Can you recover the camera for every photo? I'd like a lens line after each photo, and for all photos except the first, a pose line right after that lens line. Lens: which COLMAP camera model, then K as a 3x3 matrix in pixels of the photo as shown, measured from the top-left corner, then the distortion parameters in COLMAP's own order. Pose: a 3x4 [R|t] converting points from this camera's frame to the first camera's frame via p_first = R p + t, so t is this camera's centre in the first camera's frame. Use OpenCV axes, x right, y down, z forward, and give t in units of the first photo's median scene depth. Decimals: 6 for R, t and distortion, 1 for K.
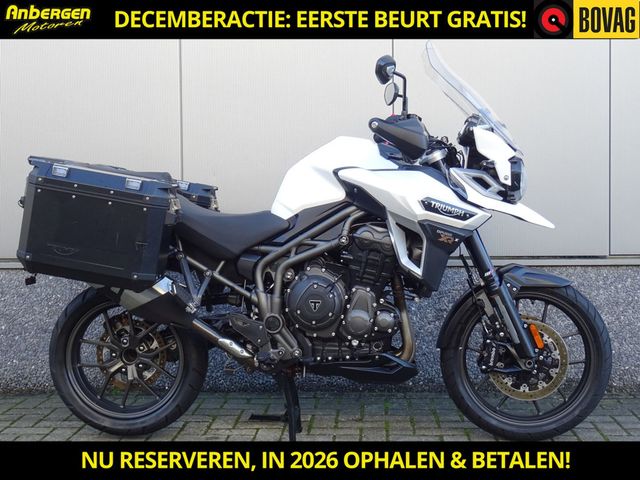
lens RADIAL K [[1008.0, 0, 320.0], [0, 1008.0, 240.0], [0, 0, 1]] dist [-0.003391, -0.013246]
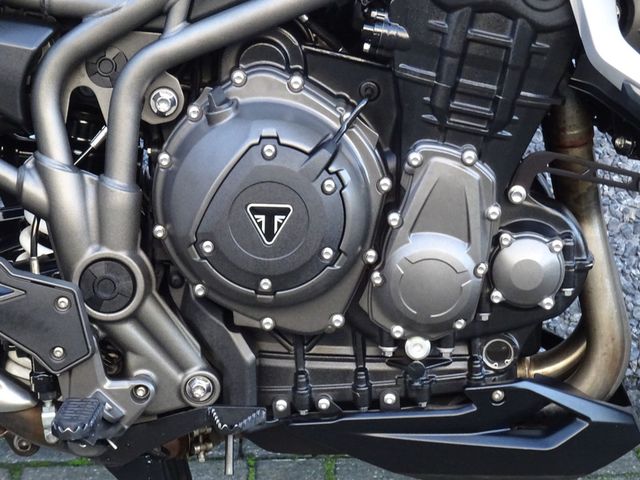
lens RADIAL K [[2663.9, 0, 320.0], [0, 2663.9, 240.0], [0, 0, 1]] dist [0.042731, 3.231084]
pose [[0.997991, -0.026017, 0.057760, -0.031368], [0.015031, 0.982987, 0.183058, -0.056317], [-0.061540, -0.181822, 0.981404, 0.310190]]
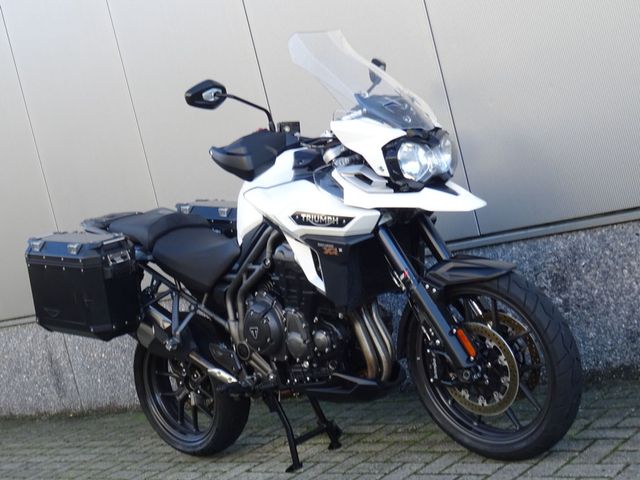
lens RADIAL K [[1035.0, 0, 320.0], [0, 1035.0, 240.0], [0, 0, 1]] dist [-0.000671, 0.001123]
pose [[0.740462, -0.141906, -0.656947, 0.704082], [0.198247, 0.980082, 0.011743, -0.022385], [0.642195, -0.138933, 0.753846, 0.285031]]
